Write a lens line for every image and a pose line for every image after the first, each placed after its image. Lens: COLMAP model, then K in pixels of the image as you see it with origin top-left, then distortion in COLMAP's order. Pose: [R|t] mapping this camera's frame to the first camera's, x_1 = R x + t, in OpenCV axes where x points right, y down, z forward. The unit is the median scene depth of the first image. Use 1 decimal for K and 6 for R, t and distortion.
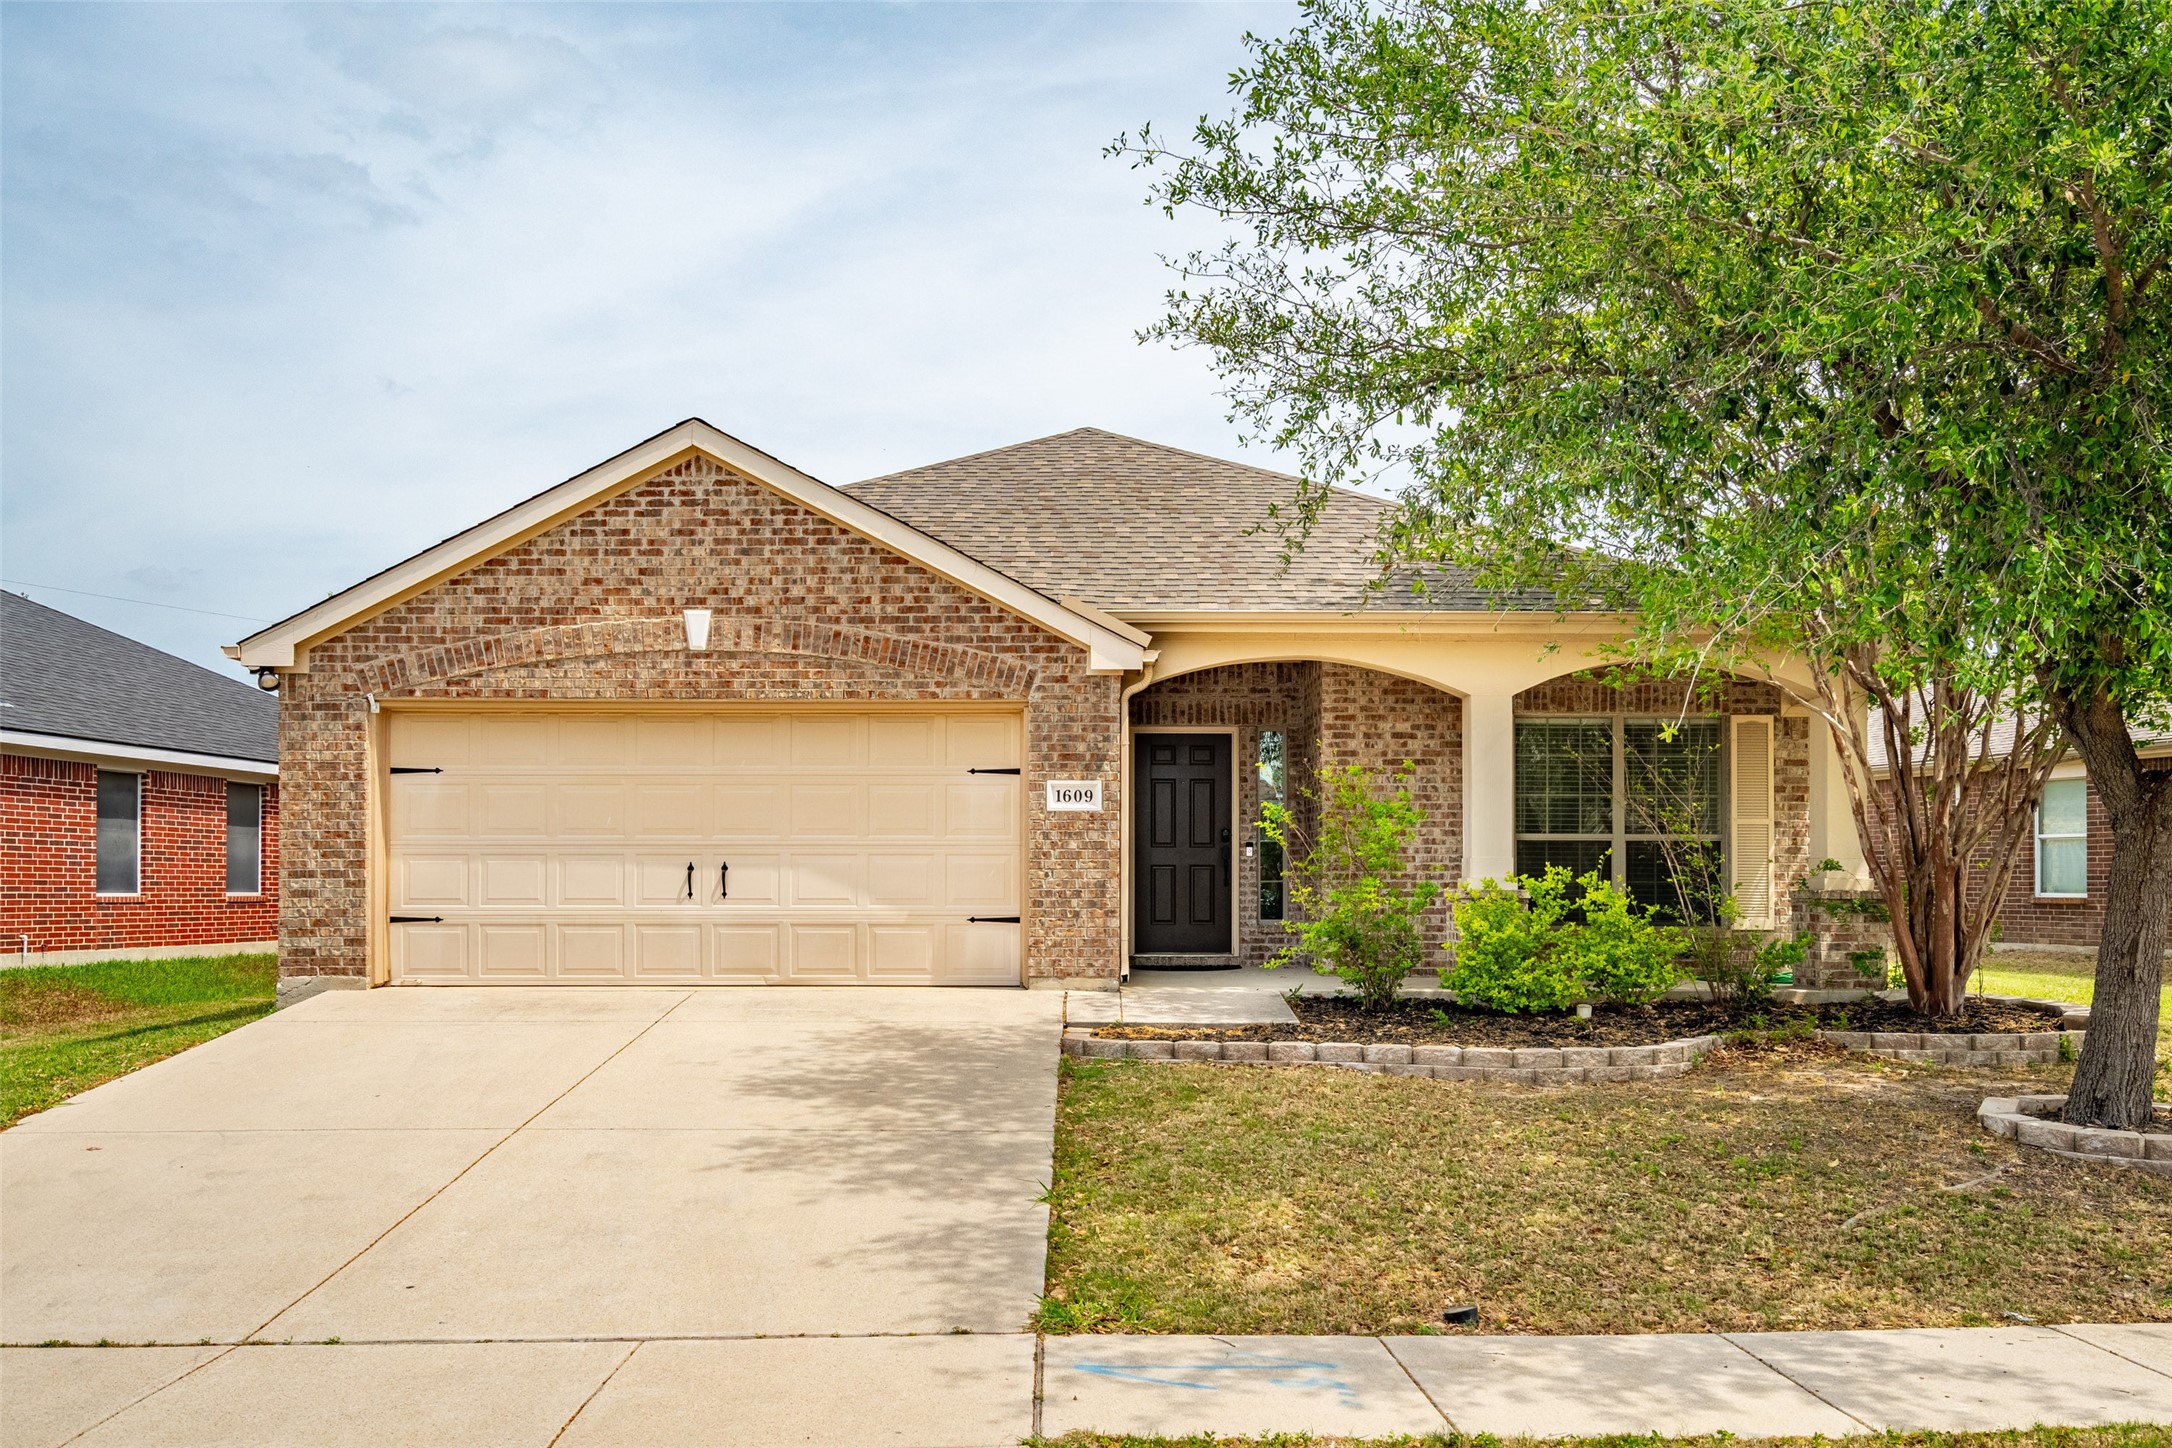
lens RADIAL K [[1764.1, 0, 1064.2], [0, 1764.1, 793.2], [0, 0, 1]] dist [0.002883, -0.000447]
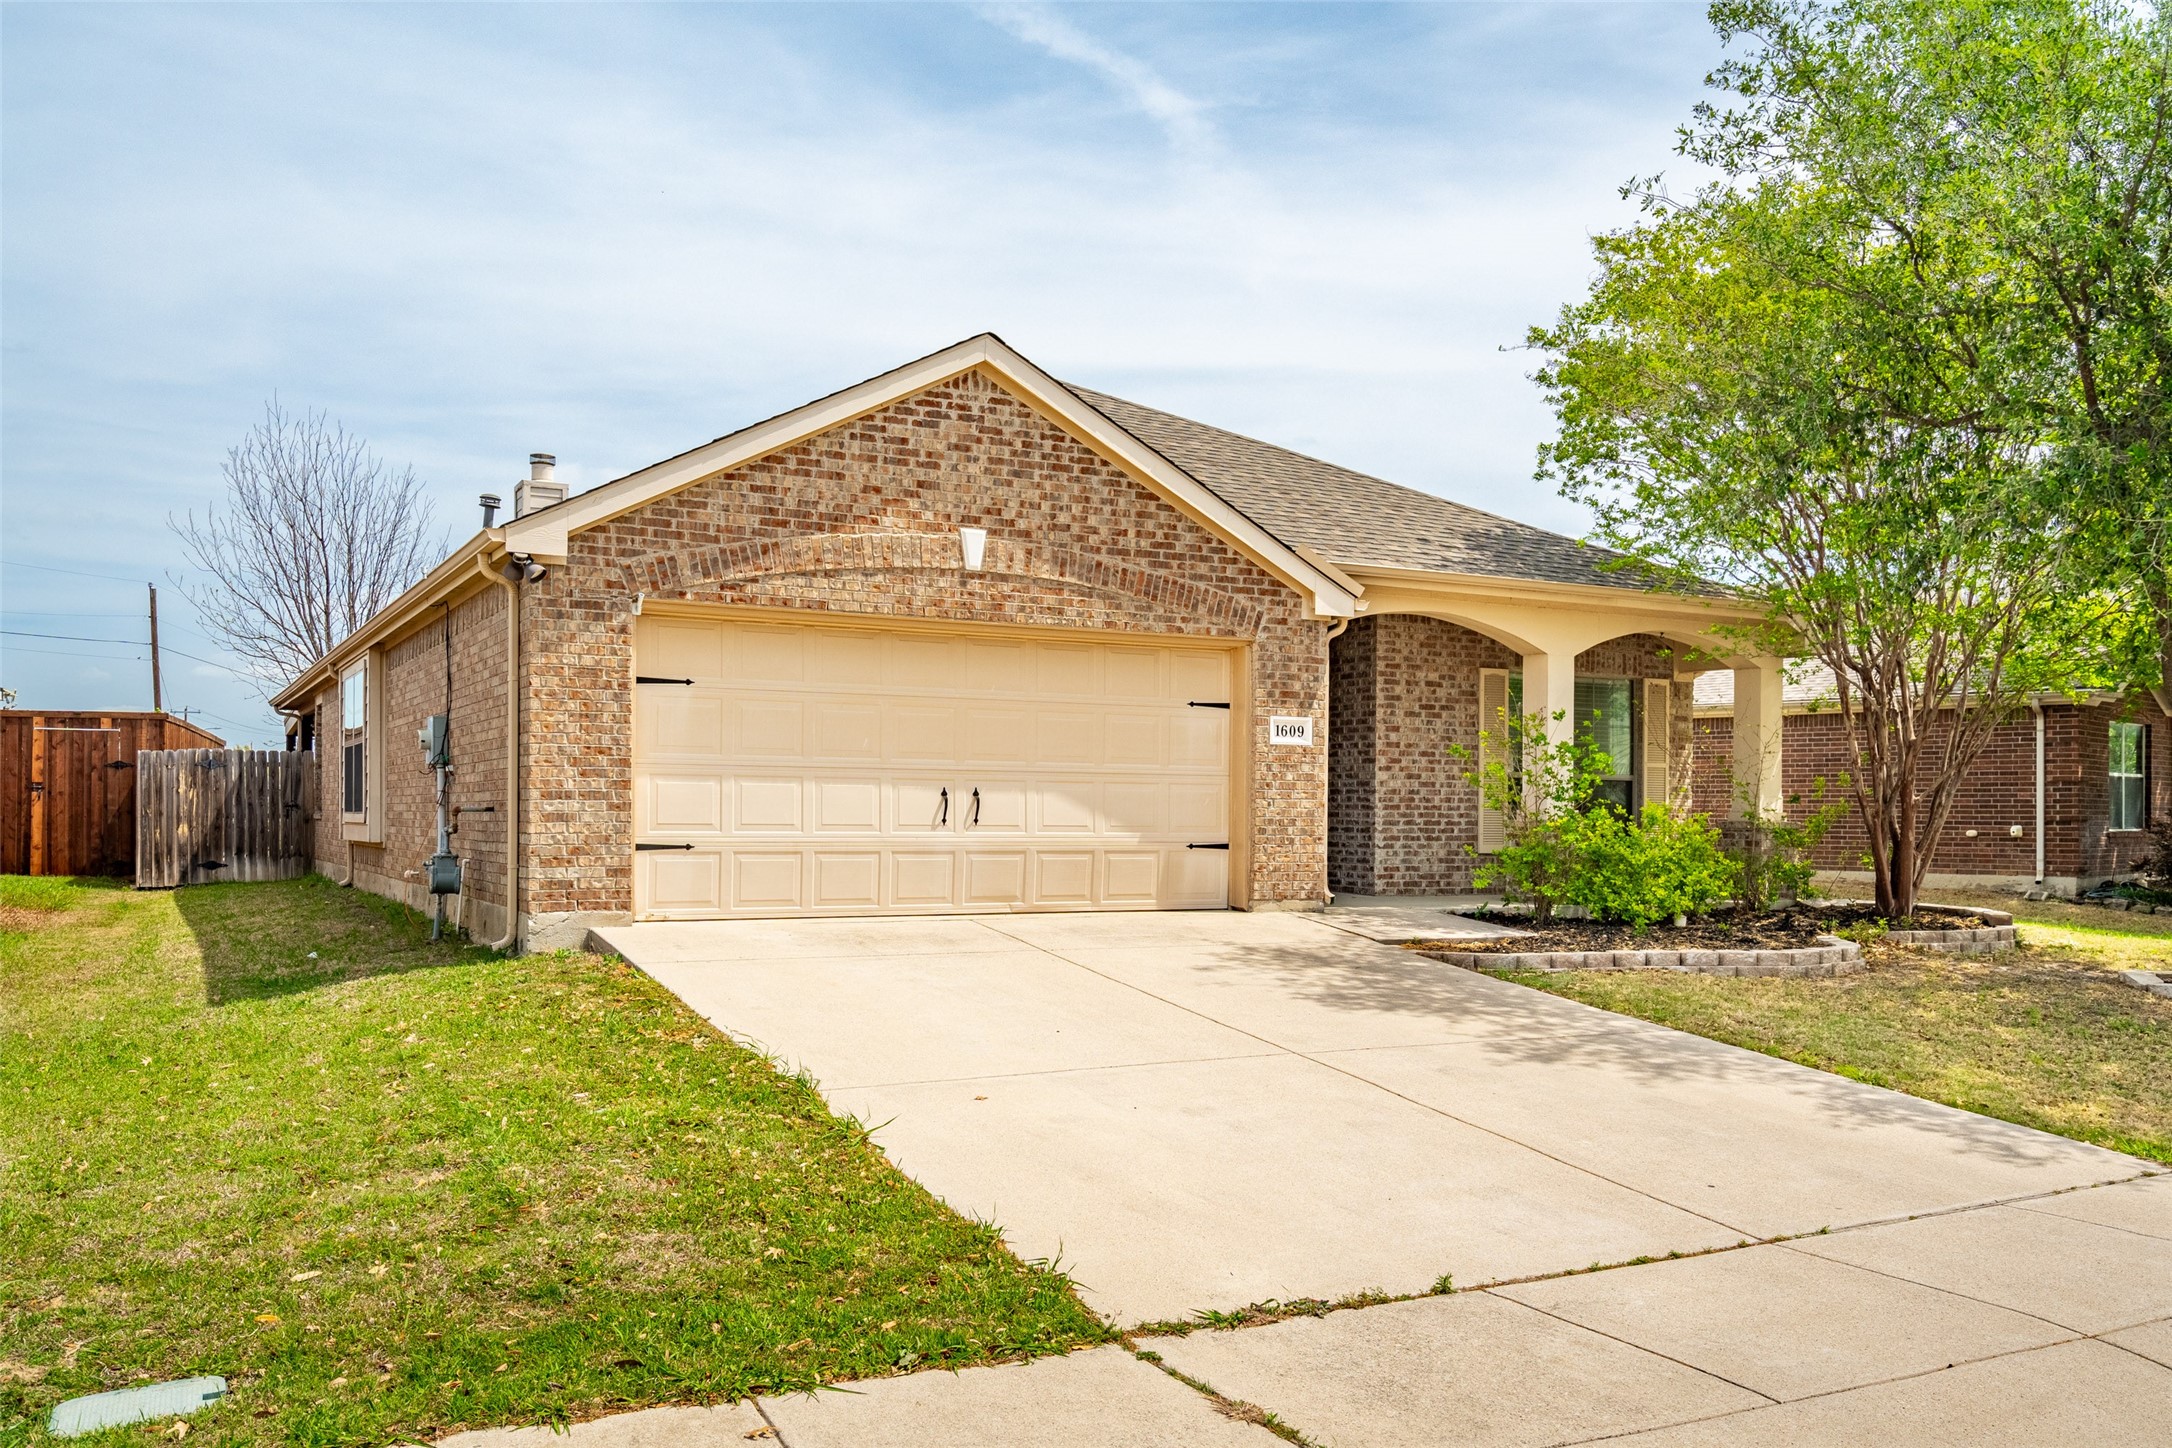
lens RADIAL K [[1764.1, 0, 1083.2], [0, 1764.1, 728.6], [0, 0, 1]] dist [0.002883, -0.000447]
pose [[0.885029, 0.029524, 0.464599, -0.602720], [-0.032595, 0.999468, -0.001421, 0.005750], [-0.464394, -0.013886, 0.885520, 0.107577]]
